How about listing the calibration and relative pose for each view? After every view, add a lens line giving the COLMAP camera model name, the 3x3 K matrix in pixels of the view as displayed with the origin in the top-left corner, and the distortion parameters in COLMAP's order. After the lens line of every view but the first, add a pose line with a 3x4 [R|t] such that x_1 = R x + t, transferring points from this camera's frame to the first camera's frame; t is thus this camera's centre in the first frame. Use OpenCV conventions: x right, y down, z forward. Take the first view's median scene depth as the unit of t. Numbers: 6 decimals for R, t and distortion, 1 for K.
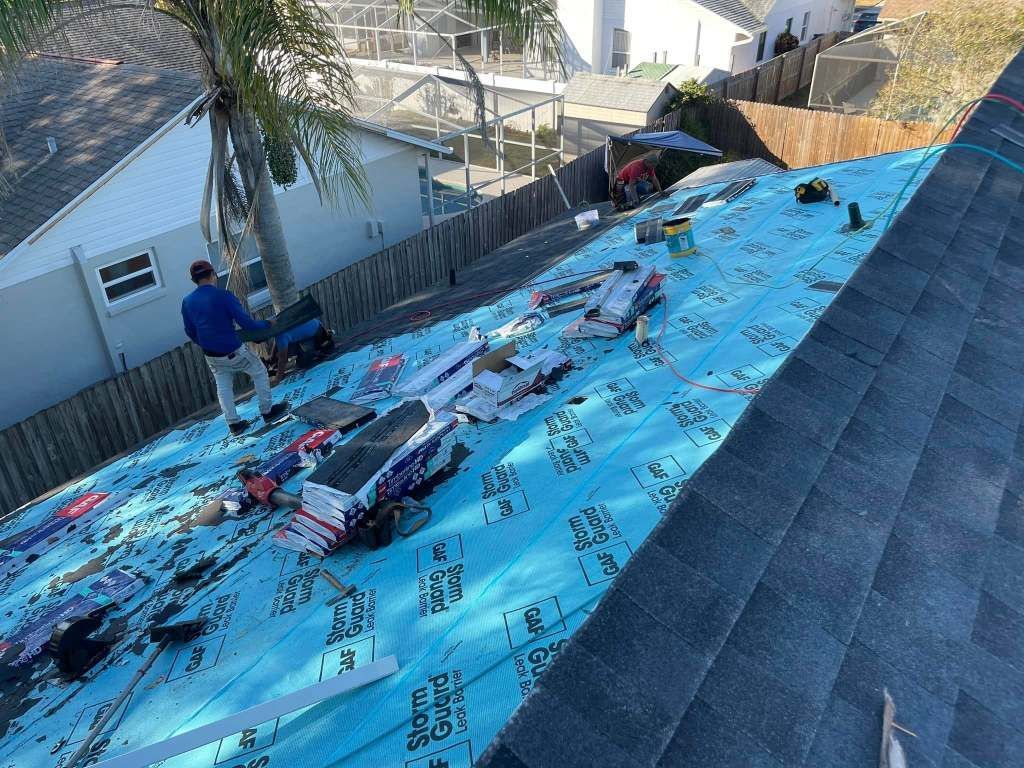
lens RADIAL K [[766.9, 0, 525.2], [0, 766.9, 378.5], [0, 0, 1]] dist [0.054820, -0.078779]
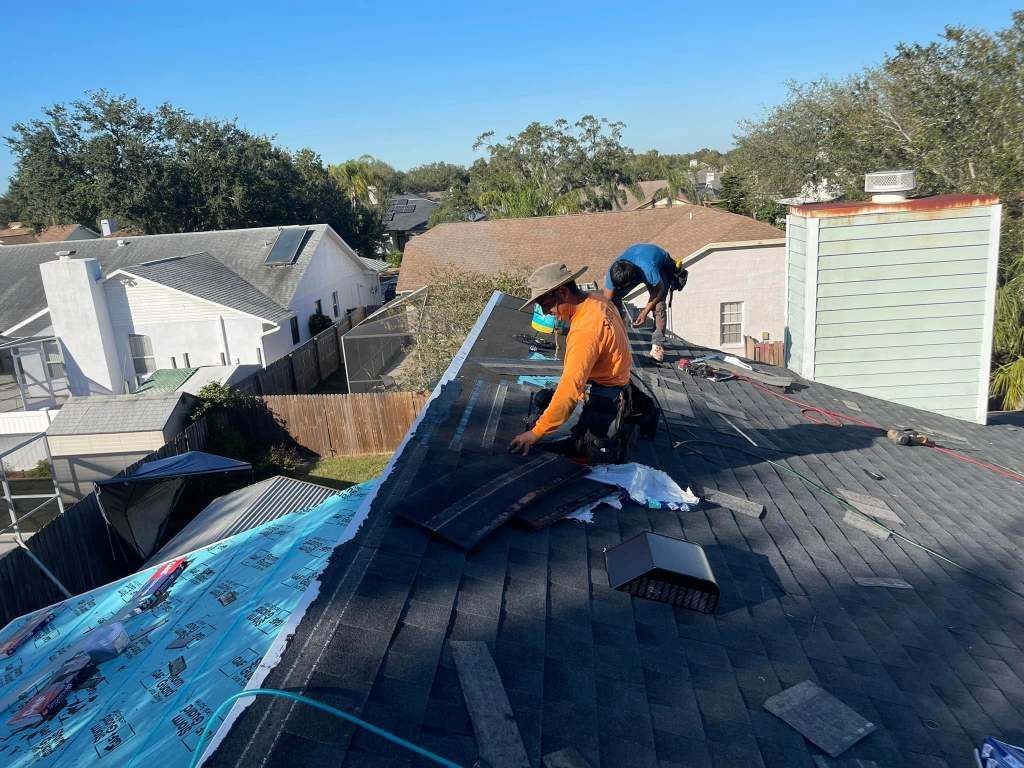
lens RADIAL K [[766.9, 0, 512.5], [0, 766.9, 385.4], [0, 0, 1]] dist [0.054820, -0.078779]
pose [[0.866500, -0.180505, 0.465399, 0.257834], [0.312806, 0.922918, -0.224442, -0.183537], [-0.389012, 0.340059, 0.856172, 0.220084]]
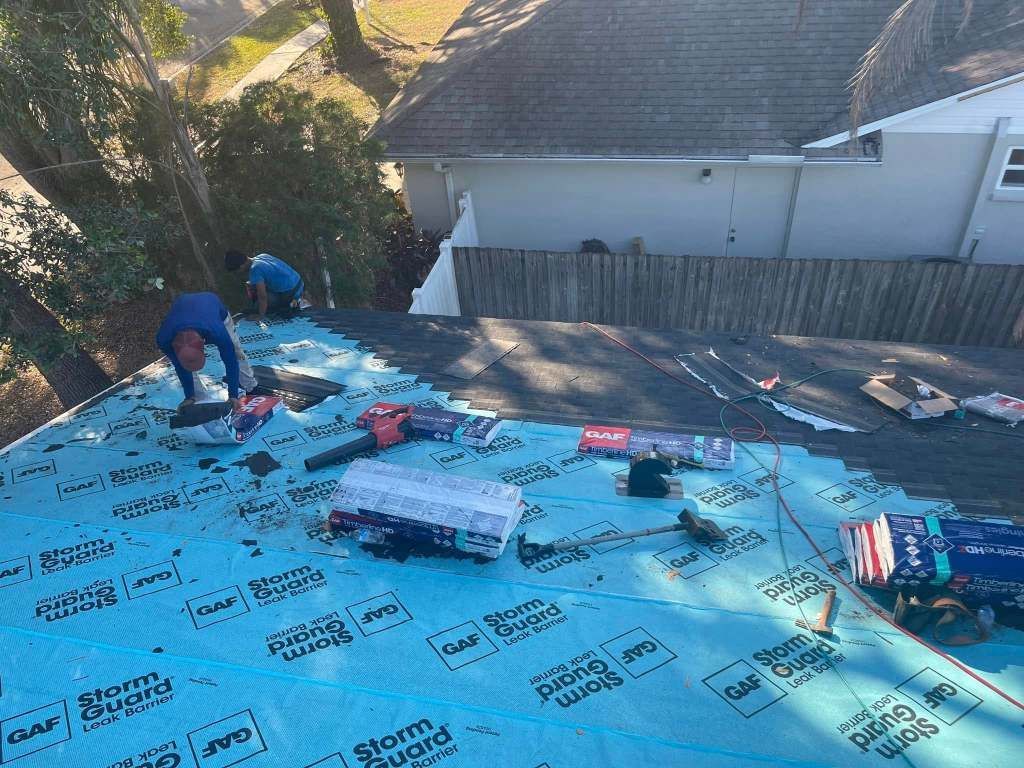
lens RADIAL K [[766.9, 0, 507.1], [0, 766.9, 381.5], [0, 0, 1]] dist [0.054820, -0.078779]
pose [[0.373944, 0.582043, -0.722074, 0.050972], [-0.414812, 0.801307, 0.431090, -0.088809], [0.829516, 0.138321, 0.541082, 0.079056]]
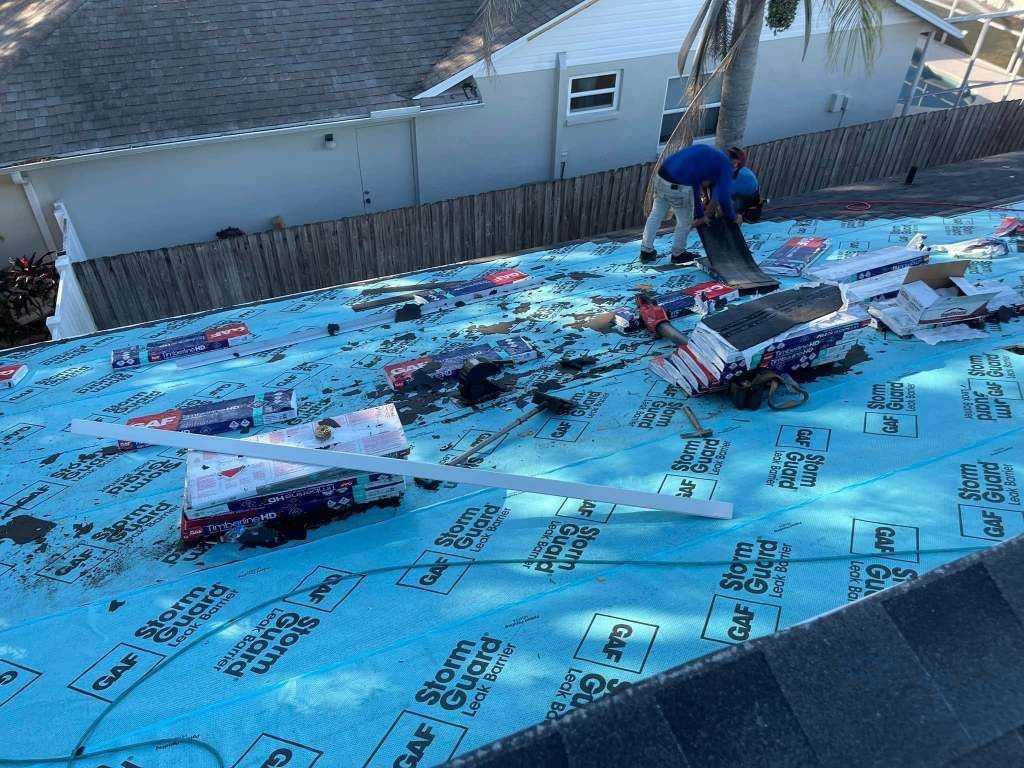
lens RADIAL K [[766.9, 0, 521.2], [0, 766.9, 377.7], [0, 0, 1]] dist [0.054820, -0.078779]
pose [[0.829814, 0.385579, -0.403407, -0.021371], [-0.315297, 0.920409, 0.231162, 0.021297], [0.460431, -0.064628, 0.885340, -0.014166]]
